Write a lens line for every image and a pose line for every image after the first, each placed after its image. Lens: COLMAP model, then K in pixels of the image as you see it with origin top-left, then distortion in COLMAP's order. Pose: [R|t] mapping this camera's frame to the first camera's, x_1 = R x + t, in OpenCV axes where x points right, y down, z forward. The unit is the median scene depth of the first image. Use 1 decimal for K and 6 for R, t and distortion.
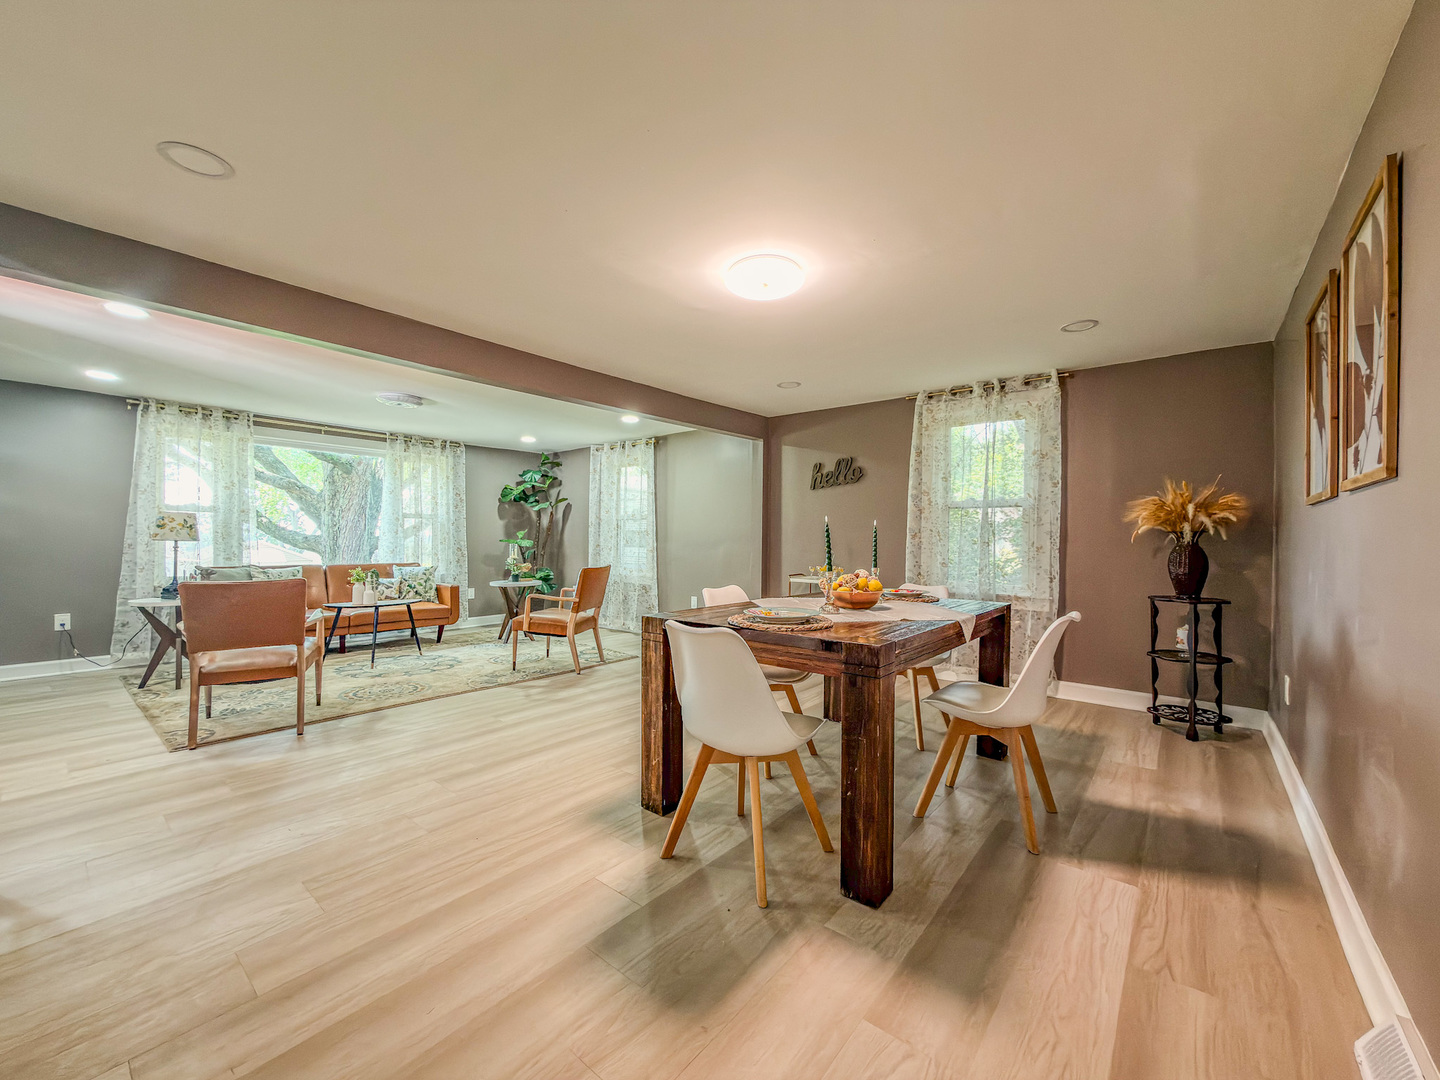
lens RADIAL K [[597.6, 0, 717.6], [0, 597.6, 537.9], [0, 0, 1]] dist [-0.000919, -0.000260]
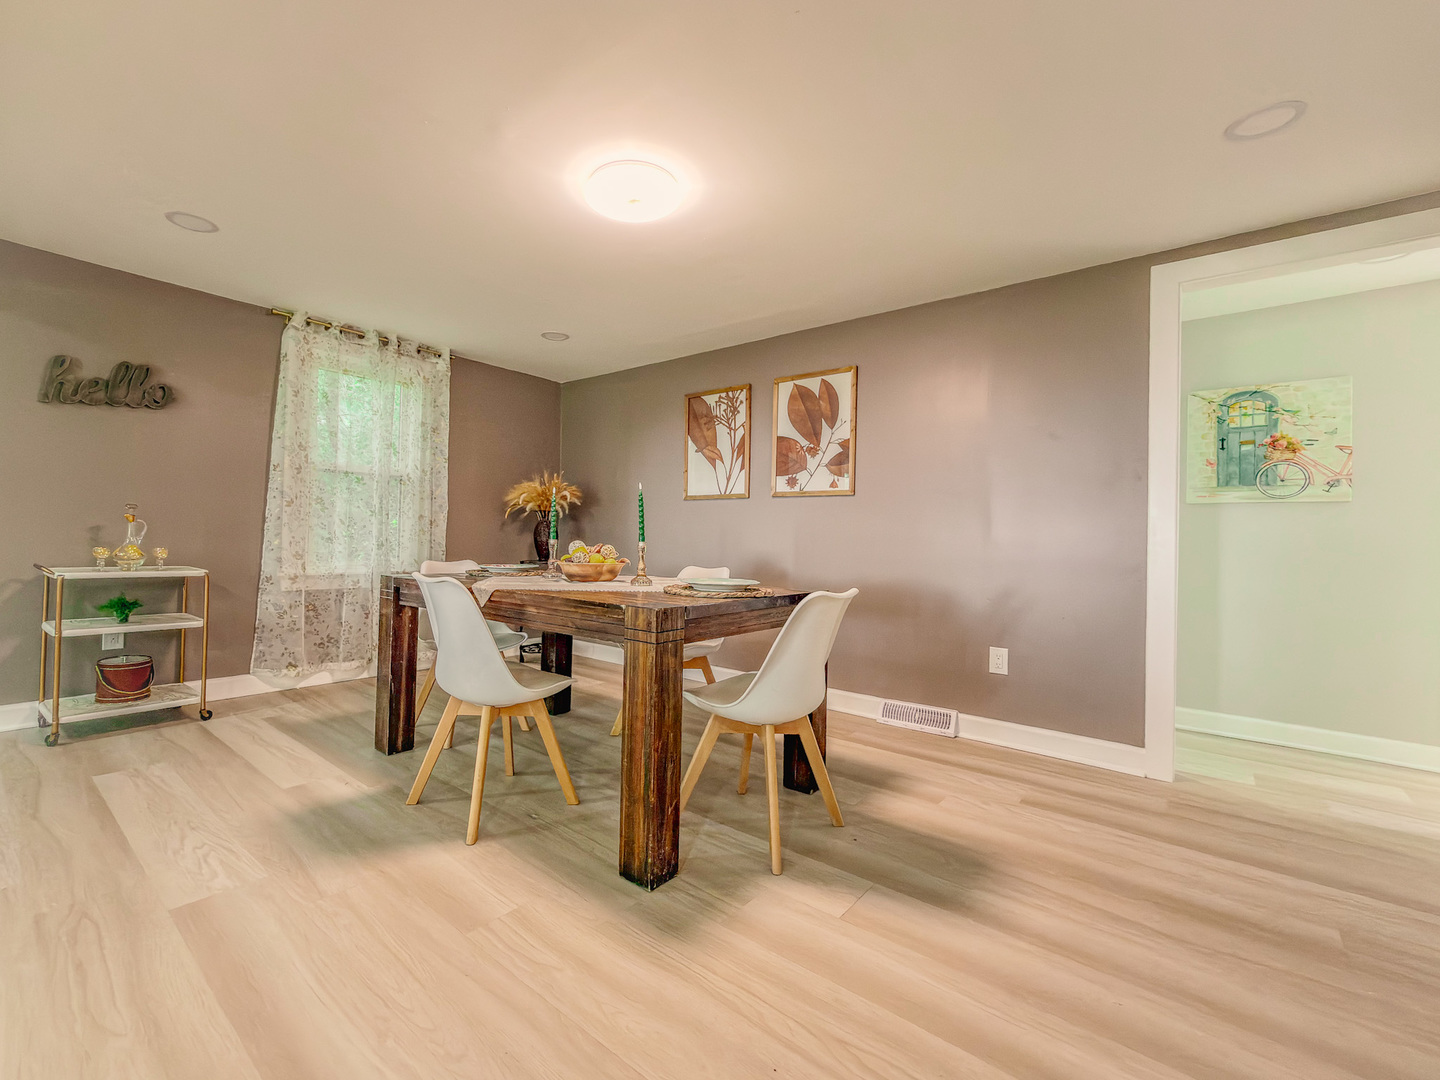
lens RADIAL K [[584.8, 0, 717.2], [0, 584.8, 533.8], [0, 0, 1]] dist [0.000794, -0.000224]
pose [[0.012718, -0.001767, 0.999918, -0.422712], [-0.027642, 0.999616, 0.002118, 0.020897], [-0.999537, -0.027667, 0.012664, 0.493005]]
